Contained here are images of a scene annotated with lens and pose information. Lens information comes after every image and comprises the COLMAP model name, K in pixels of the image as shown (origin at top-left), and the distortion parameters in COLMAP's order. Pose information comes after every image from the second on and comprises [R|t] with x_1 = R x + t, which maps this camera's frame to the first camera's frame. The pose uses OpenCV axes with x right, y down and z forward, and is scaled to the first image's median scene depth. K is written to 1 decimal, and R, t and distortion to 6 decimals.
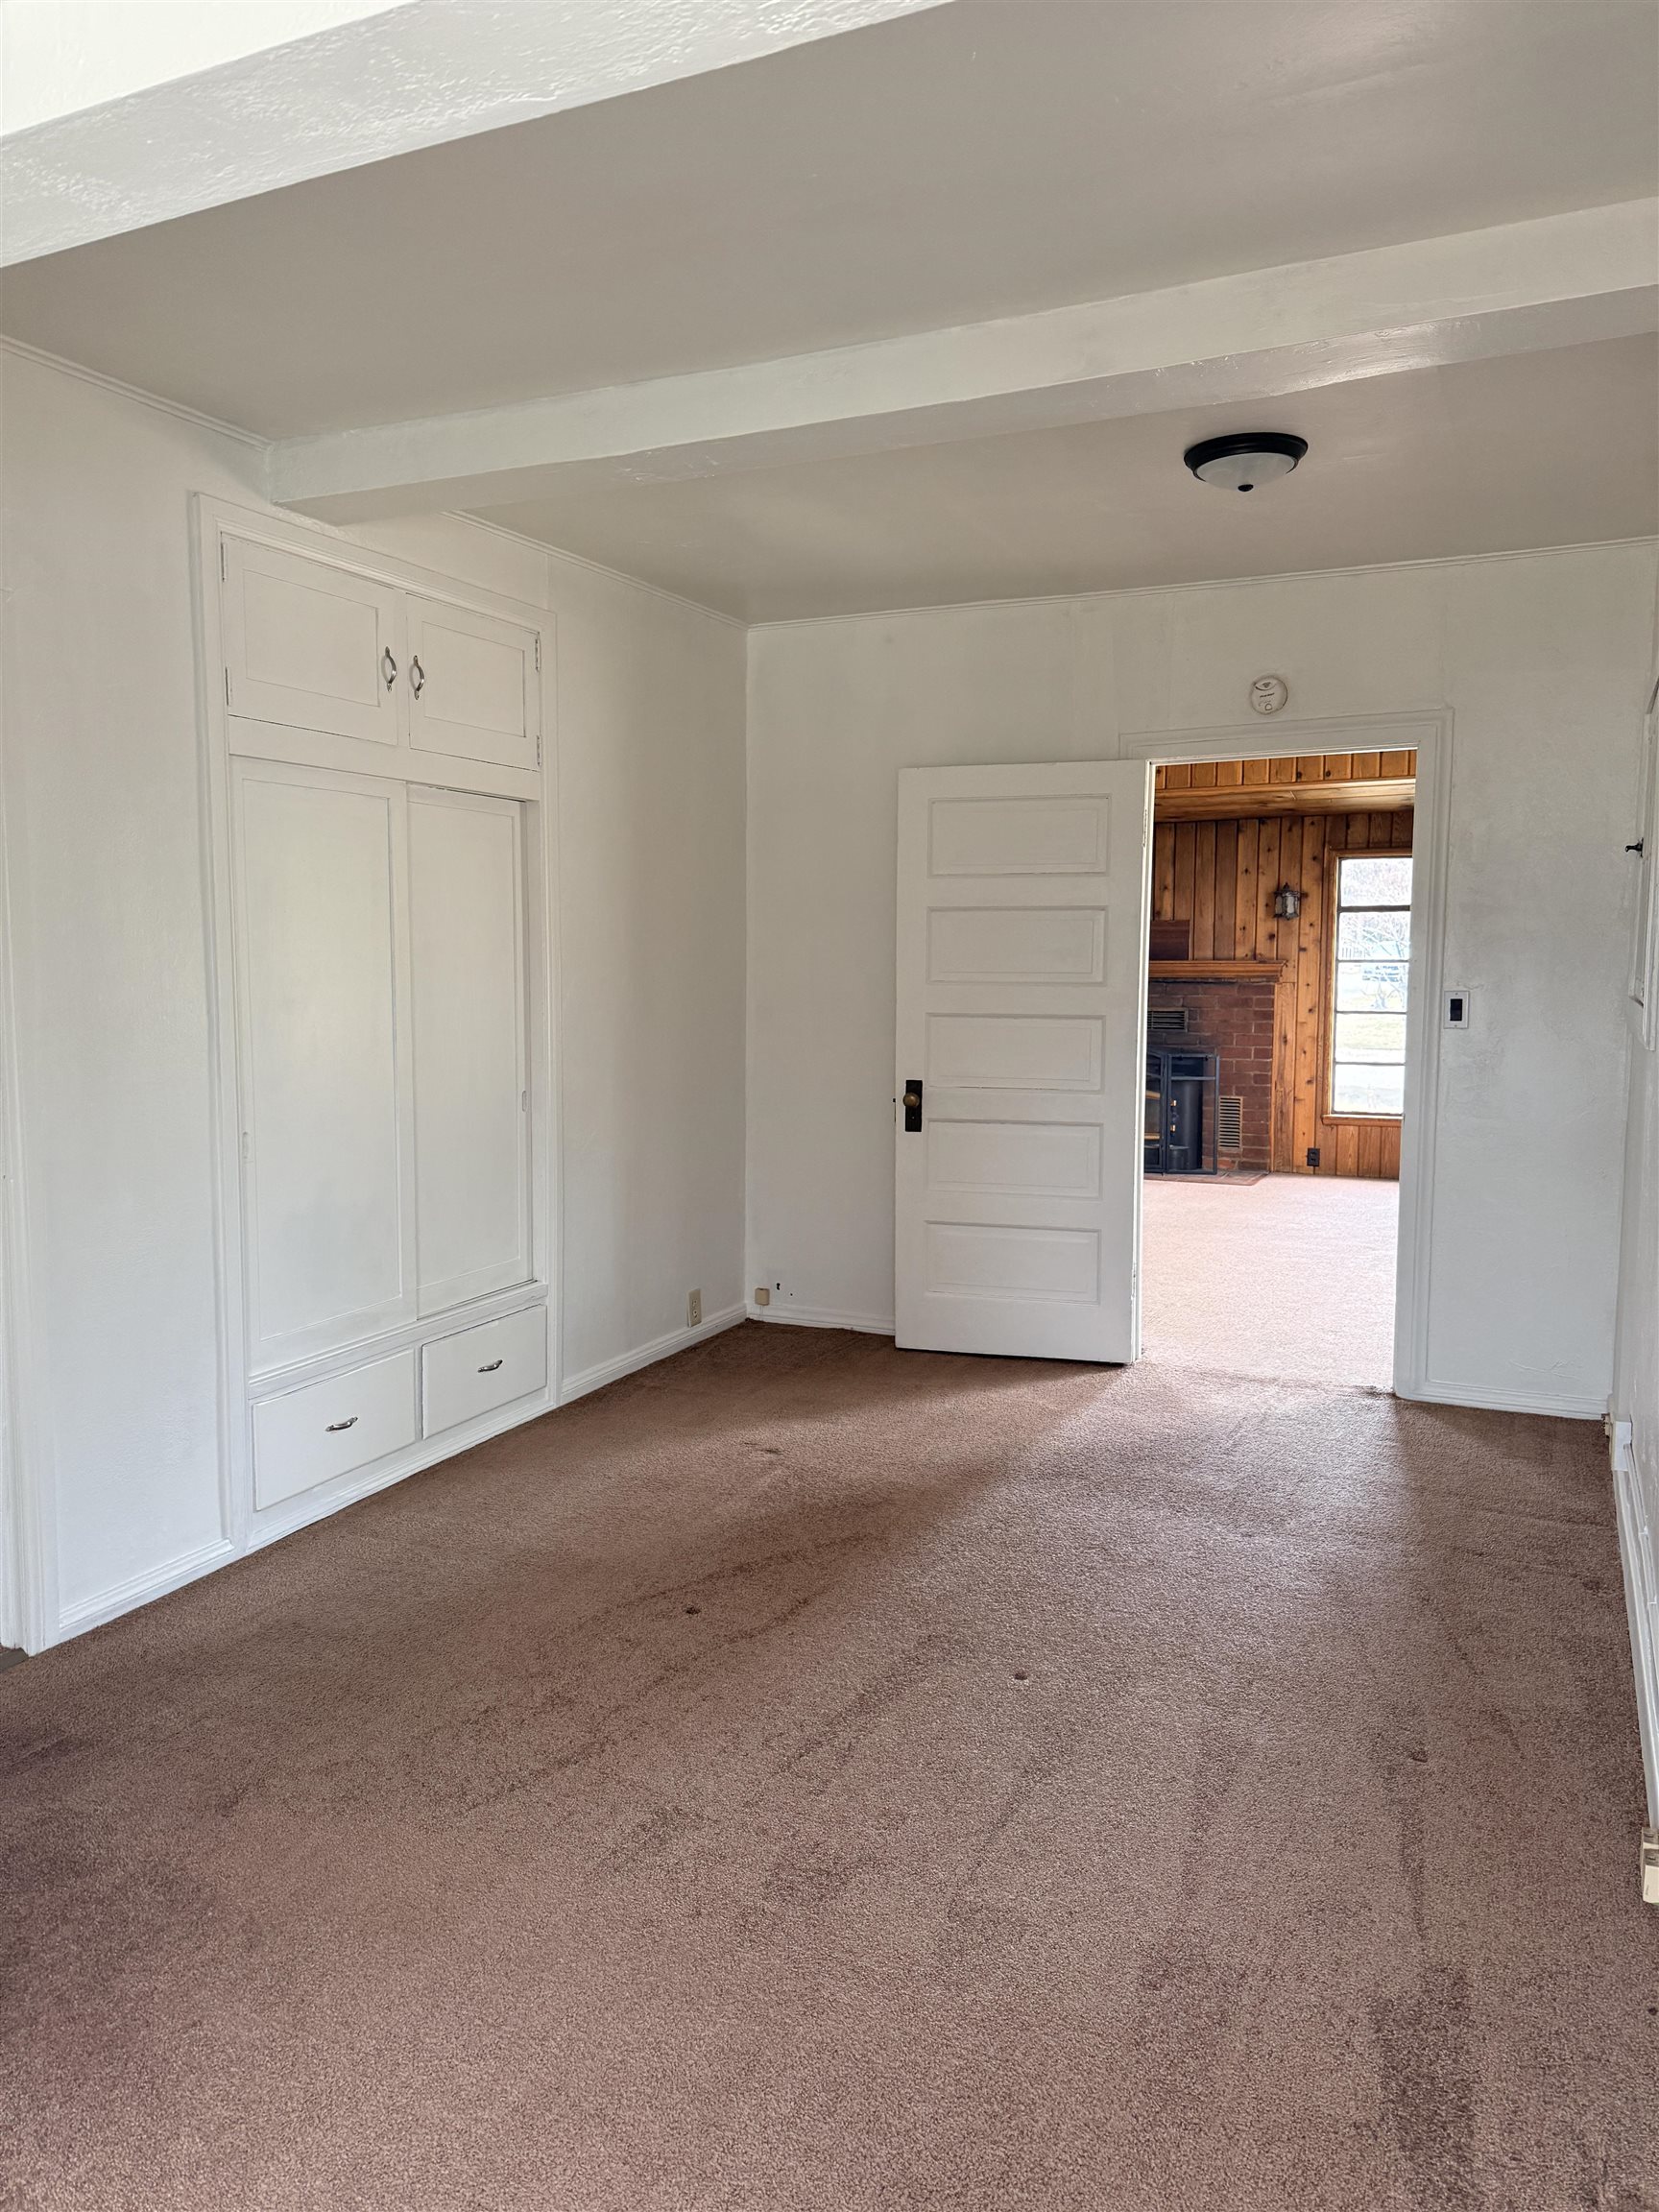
lens RADIAL K [[1509.1, 0, 841.2], [0, 1509.1, 1095.9], [0, 0, 1]] dist [0.042737, -0.072526]
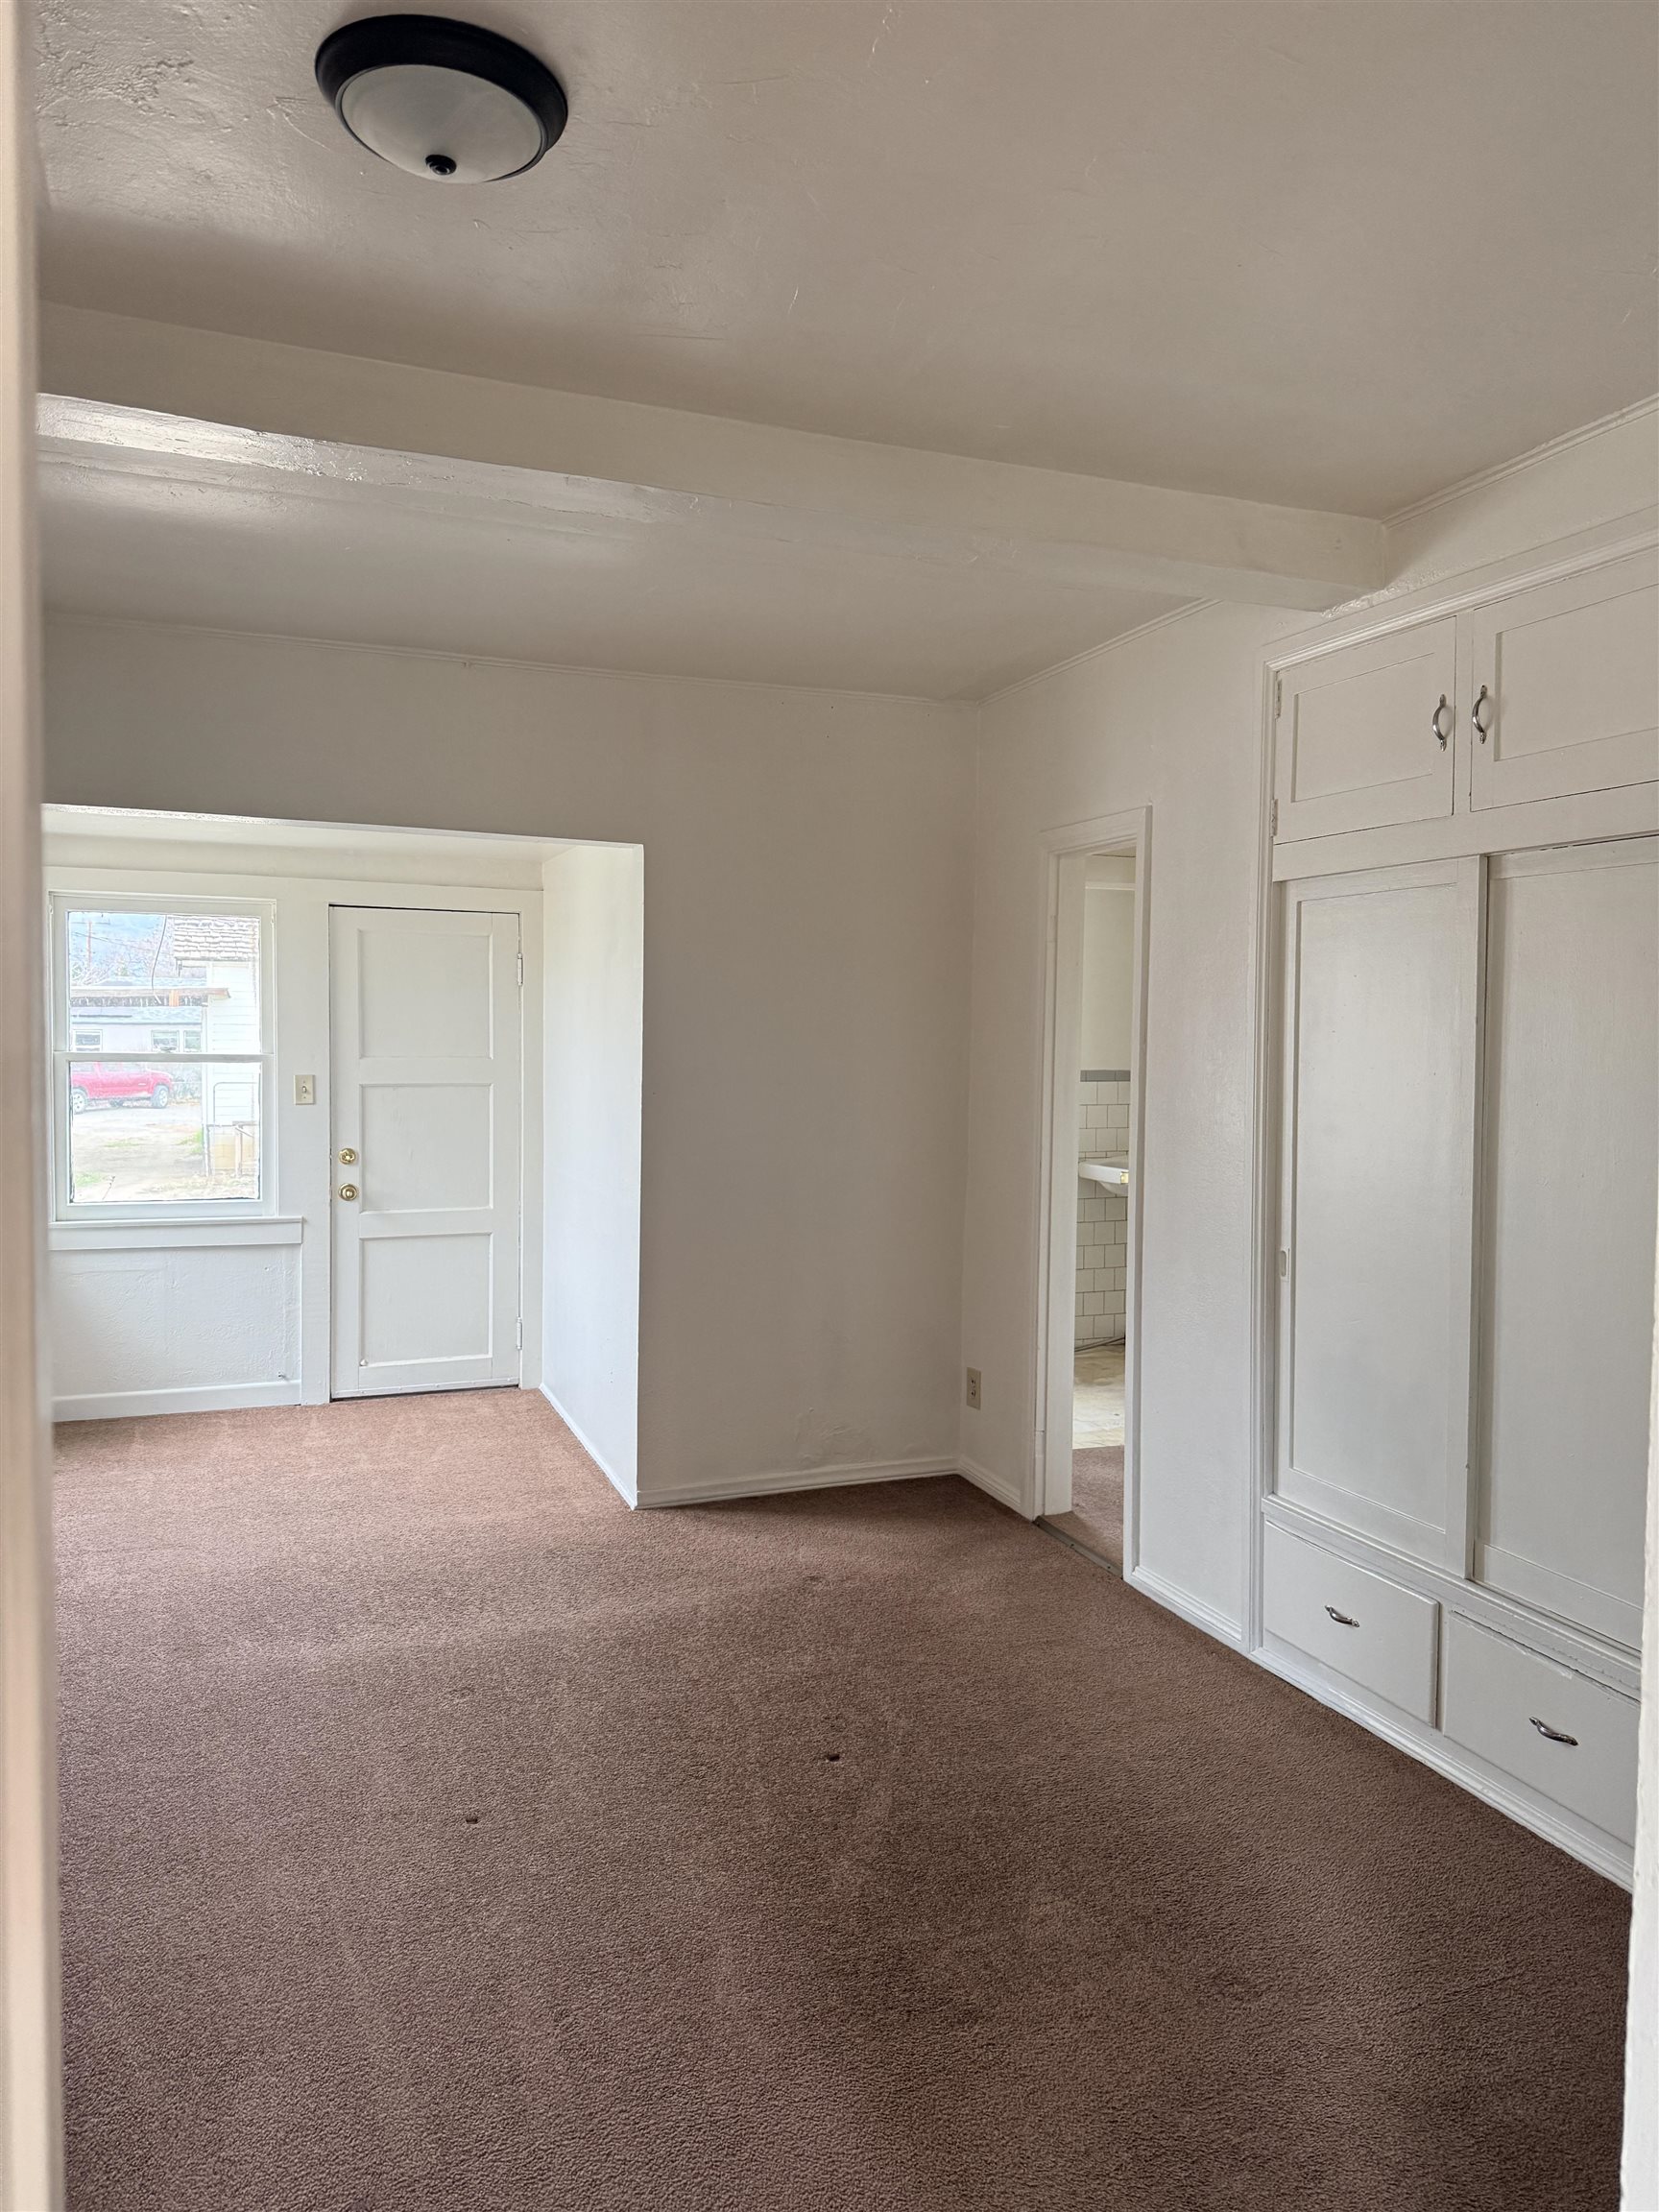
lens RADIAL K [[1509.1, 0, 841.2], [0, 1509.1, 1095.9], [0, 0, 1]] dist [0.042737, -0.072526]
pose [[-0.680624, 0.026431, -0.732156, 0.493598], [-0.080535, 0.990594, 0.110626, -0.151767], [0.728193, 0.134259, -0.672093, 1.326830]]
